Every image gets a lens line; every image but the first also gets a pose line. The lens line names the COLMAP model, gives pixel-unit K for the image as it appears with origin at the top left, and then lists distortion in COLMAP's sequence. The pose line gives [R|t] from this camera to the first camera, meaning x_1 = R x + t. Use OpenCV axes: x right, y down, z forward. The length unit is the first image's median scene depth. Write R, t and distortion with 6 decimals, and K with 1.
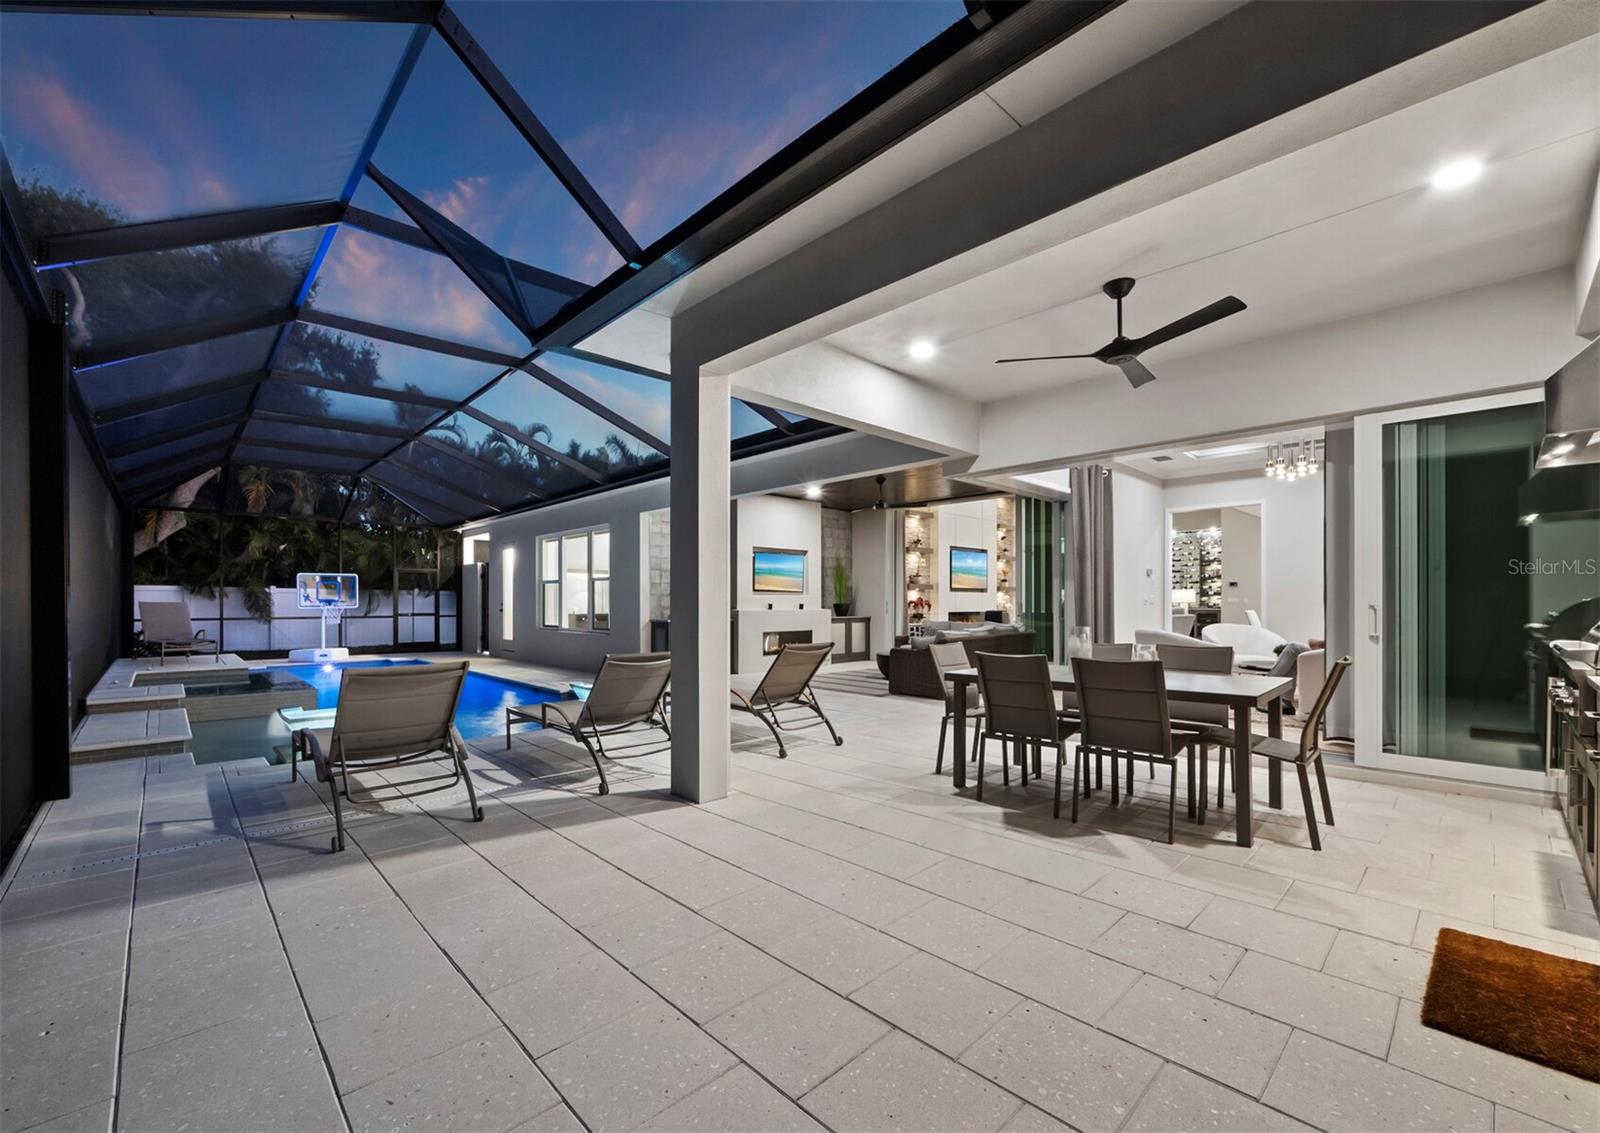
lens RADIAL K [[664.4, 0, 800.9], [0, 664.4, 605.9], [0, 0, 1]] dist [-0.001055, -0.000019]
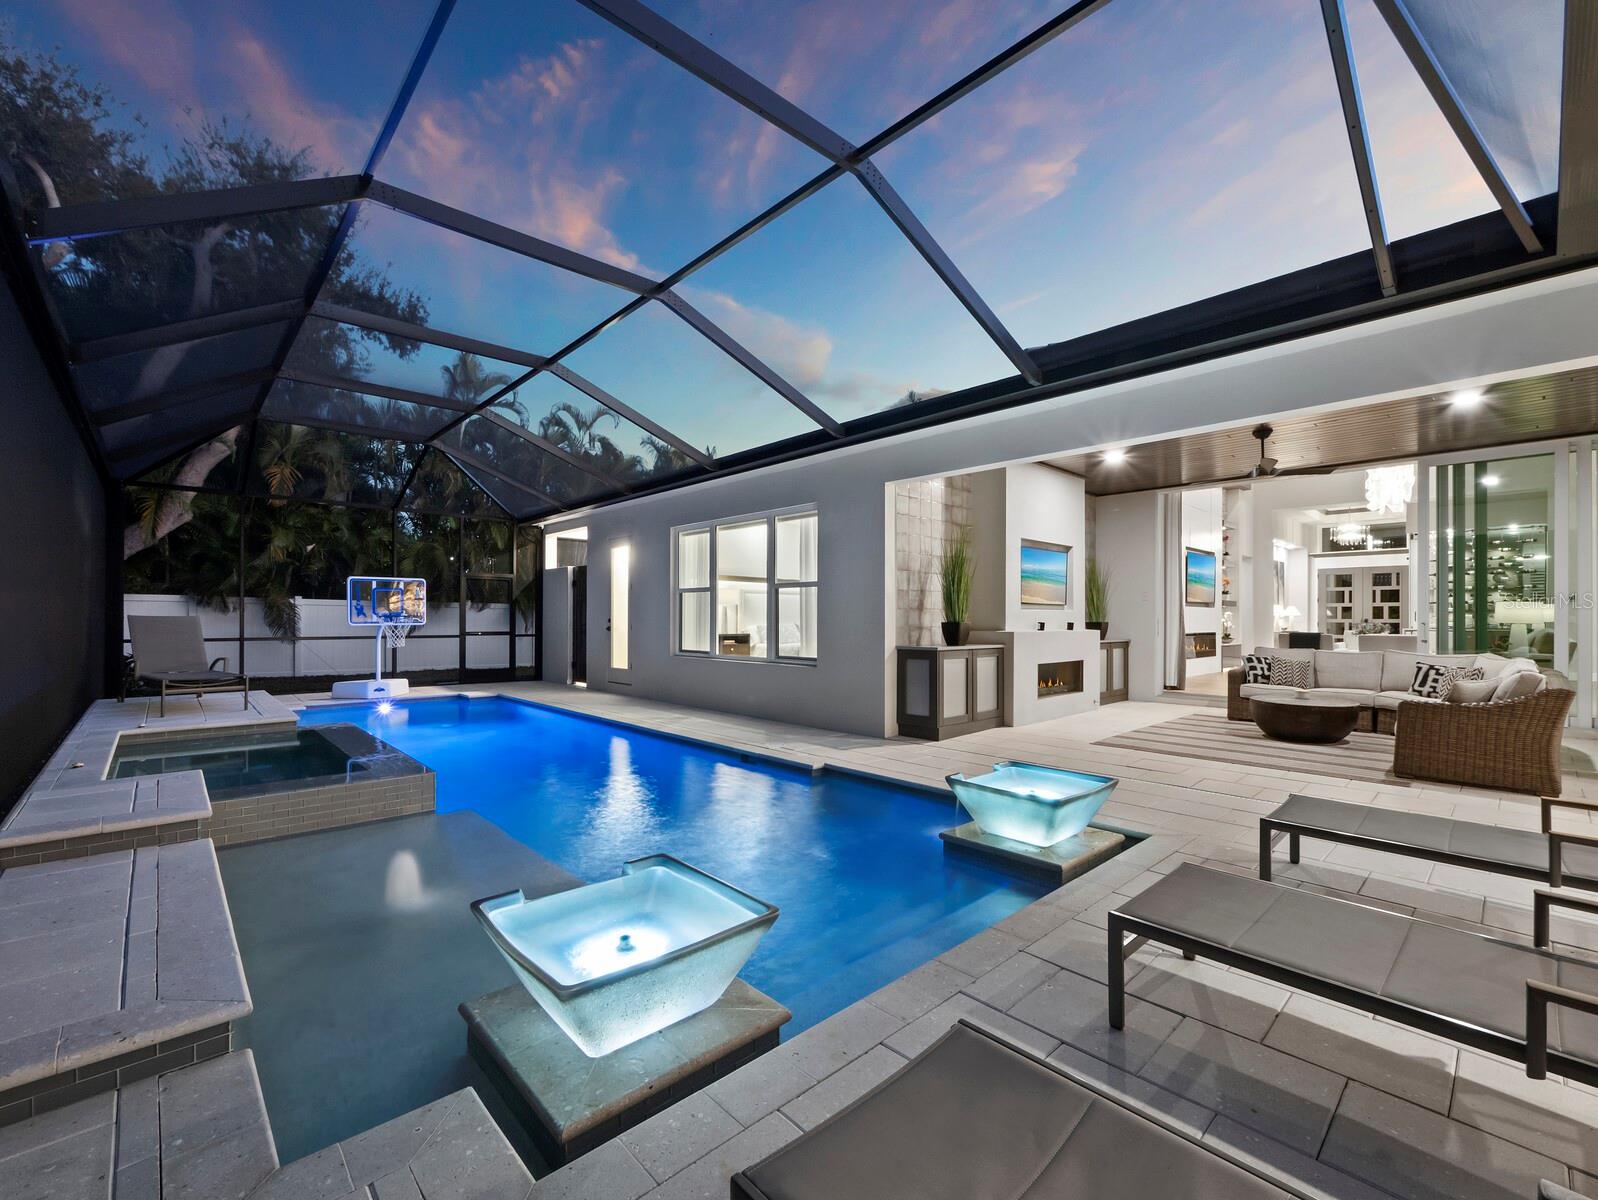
lens RADIAL K [[676.0, 0, 794.2], [0, 676.0, 621.4], [0, 0, 1]] dist [-0.001808, -0.000062]
pose [[0.999918, 0.004256, -0.012070, -0.224849], [-0.004272, 0.999990, -0.001338, -0.001509], [0.012064, 0.001390, 0.999926, 0.231882]]
